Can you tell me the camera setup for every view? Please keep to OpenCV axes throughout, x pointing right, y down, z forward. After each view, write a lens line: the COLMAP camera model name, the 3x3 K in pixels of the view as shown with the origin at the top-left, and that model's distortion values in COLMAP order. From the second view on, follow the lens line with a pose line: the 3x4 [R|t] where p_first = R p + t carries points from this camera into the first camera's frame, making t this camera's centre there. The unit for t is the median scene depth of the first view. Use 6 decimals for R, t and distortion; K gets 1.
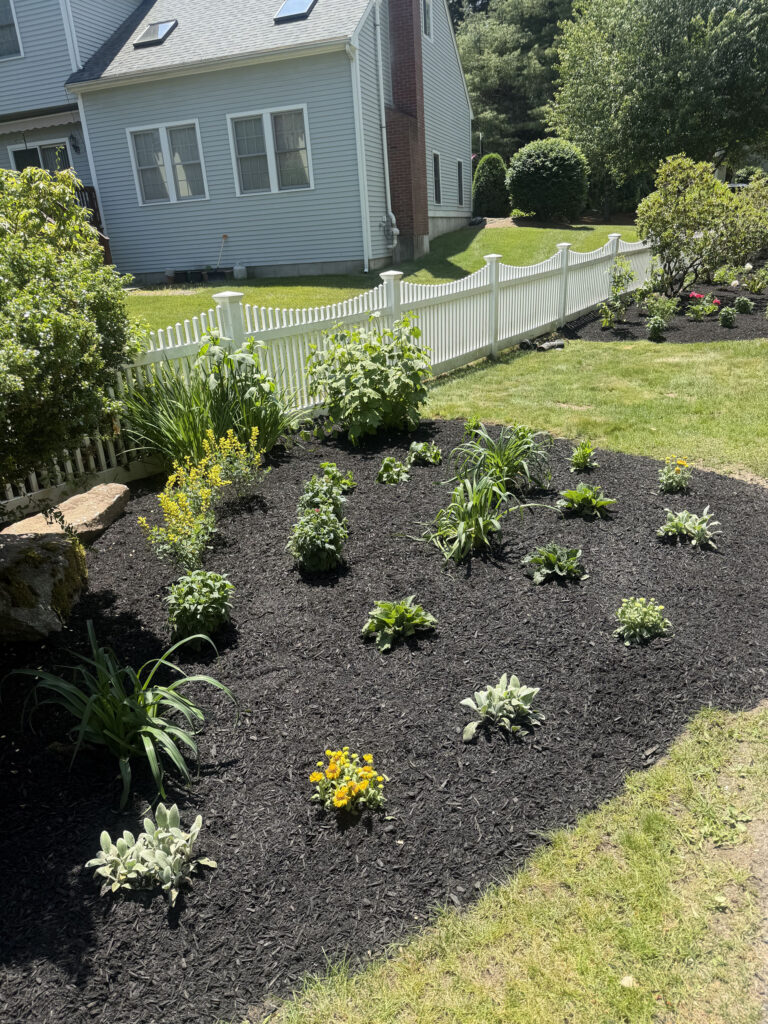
lens RADIAL K [[711.7, 0, 384.0], [0, 711.7, 512.0], [0, 0, 1]] dist [-0.007745, 0.000986]
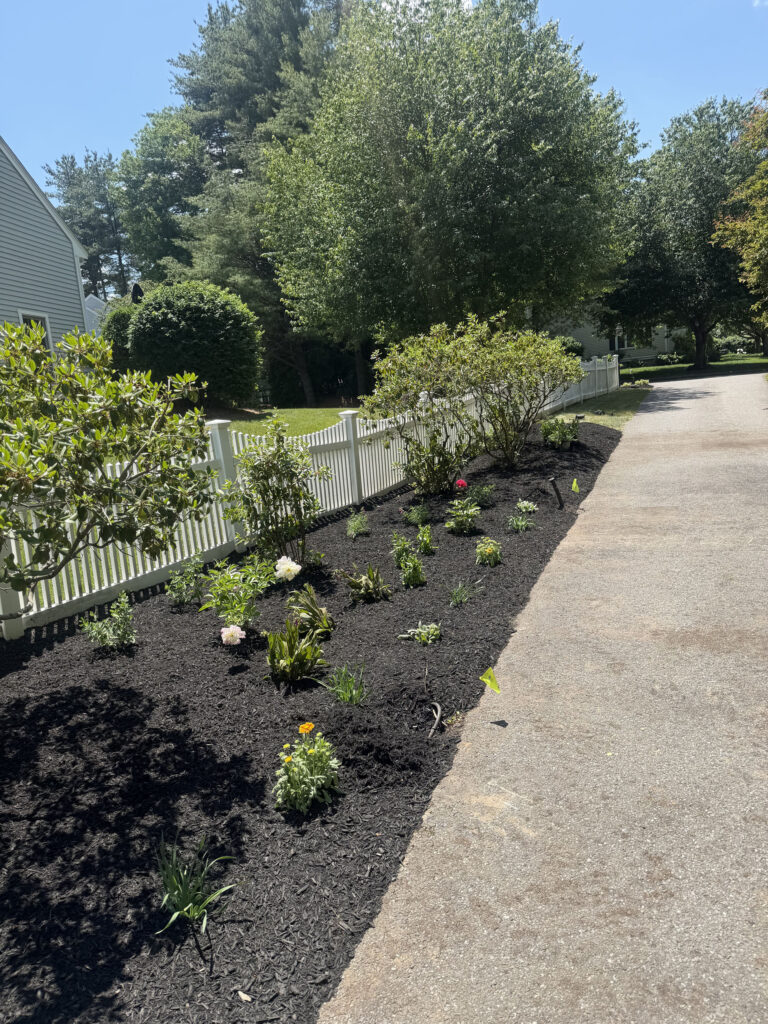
lens RADIAL K [[711.7, 0, 384.0], [0, 711.7, 512.0], [0, 0, 1]] dist [-0.007745, 0.000986]
pose [[0.987606, -0.048273, 0.149346, 0.295467], [0.080504, 0.972626, -0.217984, -0.174491], [-0.134735, 0.227306, 0.964458, 0.410359]]
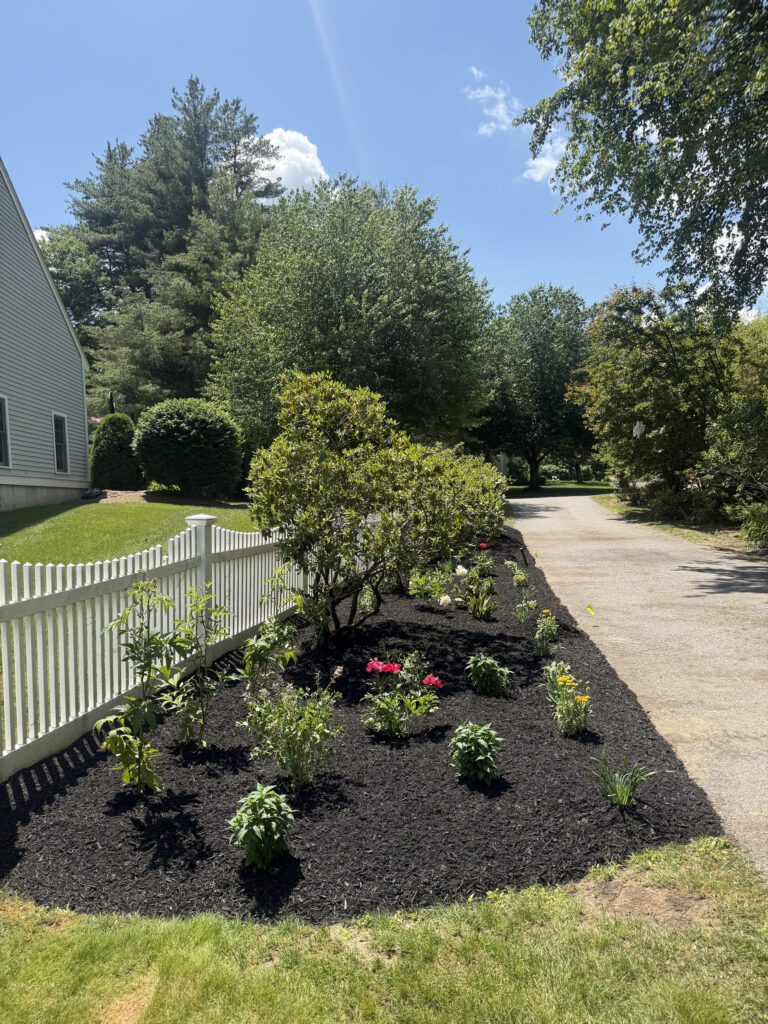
lens RADIAL K [[696.8, 0, 373.0], [0, 696.8, 513.7], [0, 0, 1]] dist [0.097823, -0.173398]
pose [[0.929106, 0.018152, 0.369369, 0.136172], [0.116811, 0.933256, -0.339688, -0.118153], [-0.350882, 0.358753, 0.864973, 0.298414]]
